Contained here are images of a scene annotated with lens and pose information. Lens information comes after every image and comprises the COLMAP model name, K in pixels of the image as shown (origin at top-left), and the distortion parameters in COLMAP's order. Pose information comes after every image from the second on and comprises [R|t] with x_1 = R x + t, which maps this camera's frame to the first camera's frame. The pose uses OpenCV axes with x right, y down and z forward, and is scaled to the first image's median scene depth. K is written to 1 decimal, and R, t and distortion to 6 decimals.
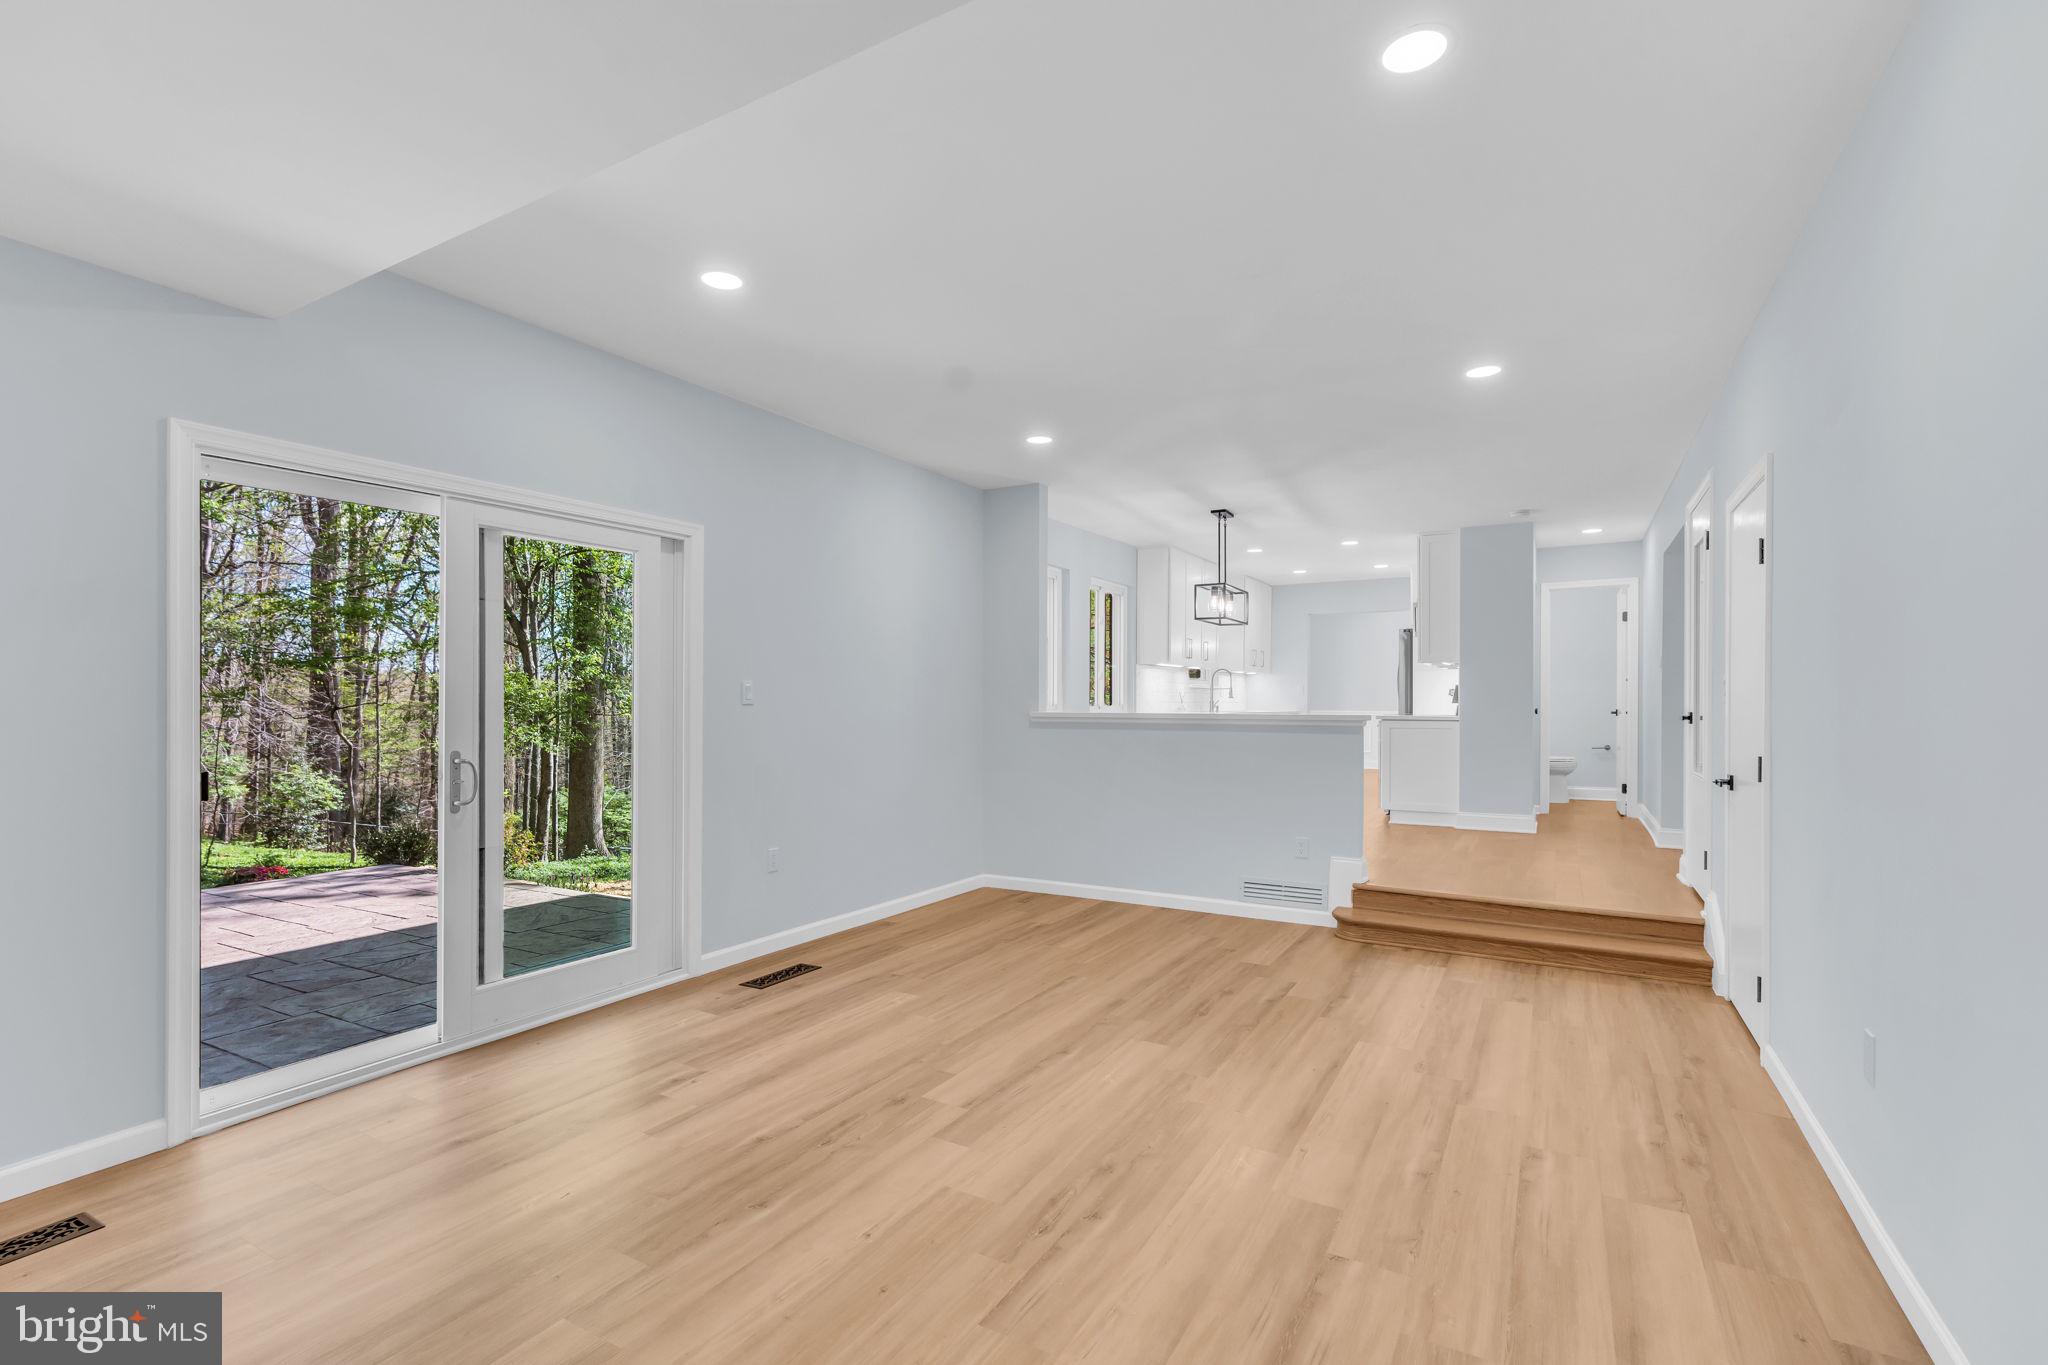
lens RADIAL K [[945.3, 0, 1018.6], [0, 945.3, 691.2], [0, 0, 1]] dist [-0.001469, 0.003910]
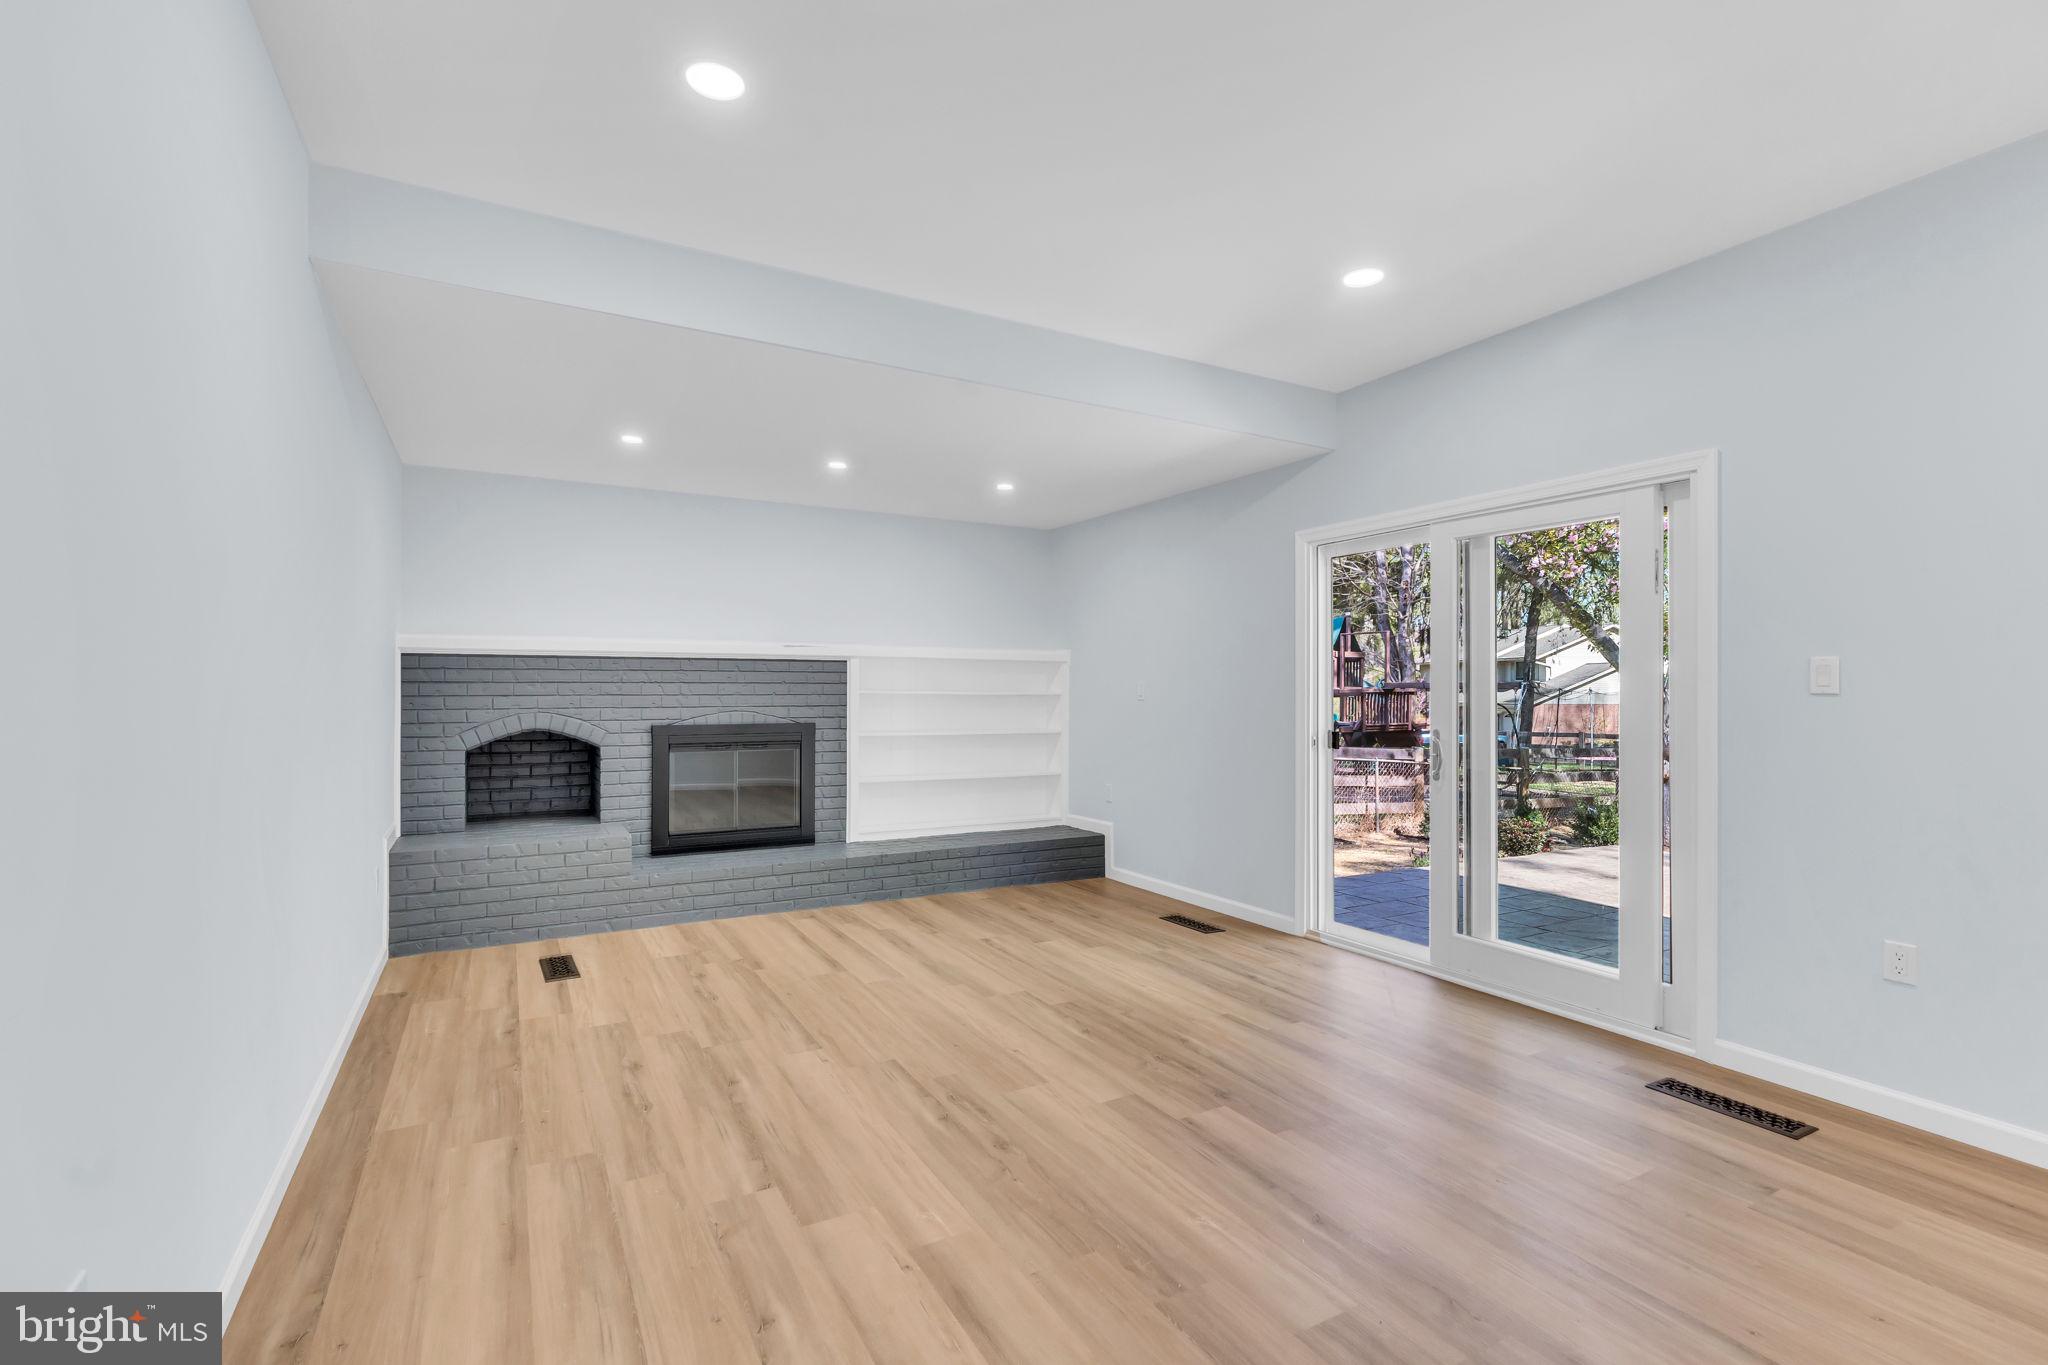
lens RADIAL K [[945.3, 0, 1020.4], [0, 945.3, 686.8], [0, 0, 1]] dist [-0.001469, 0.003910]
pose [[-0.522800, -0.004531, -0.852443, 0.960932], [0.007353, 0.999925, -0.009825, 0.020374], [0.852424, -0.011404, -0.522727, 1.565532]]
